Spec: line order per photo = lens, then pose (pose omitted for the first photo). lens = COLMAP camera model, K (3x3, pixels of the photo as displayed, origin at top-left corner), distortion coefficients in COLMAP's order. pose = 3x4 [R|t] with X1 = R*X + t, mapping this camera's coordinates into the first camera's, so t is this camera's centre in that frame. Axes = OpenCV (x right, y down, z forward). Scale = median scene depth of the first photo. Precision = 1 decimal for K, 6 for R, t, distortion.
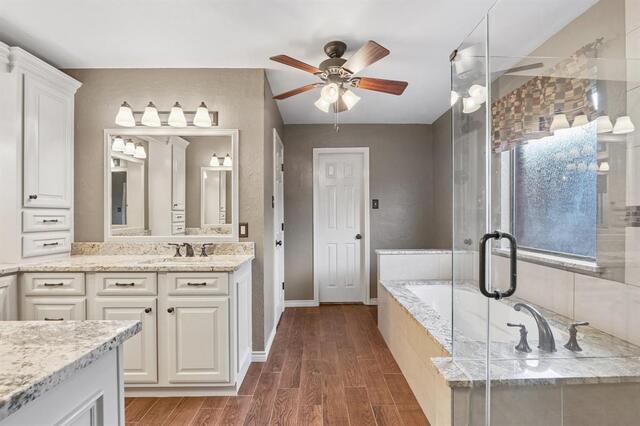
lens RADIAL K [[297.1, 0, 319.5], [0, 297.1, 215.3], [0, 0, 1]] dist [-0.017322, 0.003055]
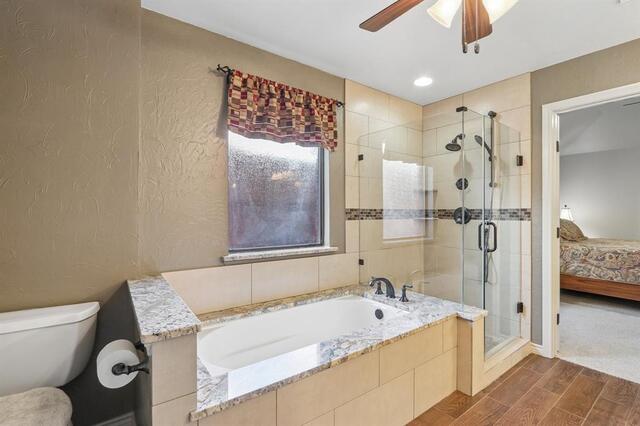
lens RADIAL K [[297.1, 0, 320.7], [0, 297.1, 213.2], [0, 0, 1]] dist [-0.017322, 0.003055]
pose [[-0.588081, -0.000506, 0.808802, -0.194294], [-0.002618, 0.999996, -0.001278, -0.000345], [-0.808798, -0.002868, -0.588079, 1.464617]]
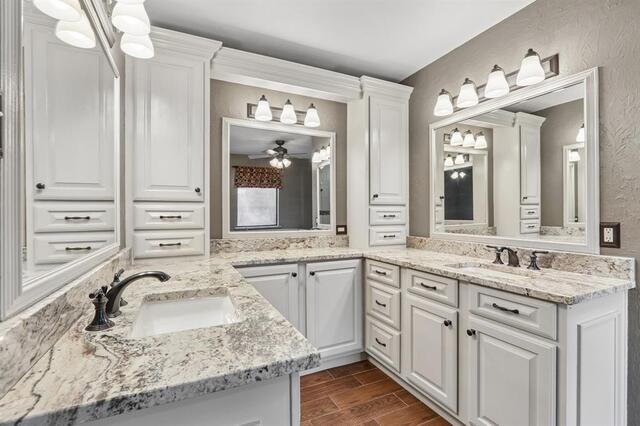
lens RADIAL K [[297.1, 0, 323.9], [0, 297.1, 212.1], [0, 0, 1]] dist [-0.017322, 0.003055]
pose [[0.427638, -0.001218, -0.903949, 0.030420], [0.005162, 0.999986, 0.001095, 0.001405], [0.903936, -0.005135, 0.427638, 0.294840]]
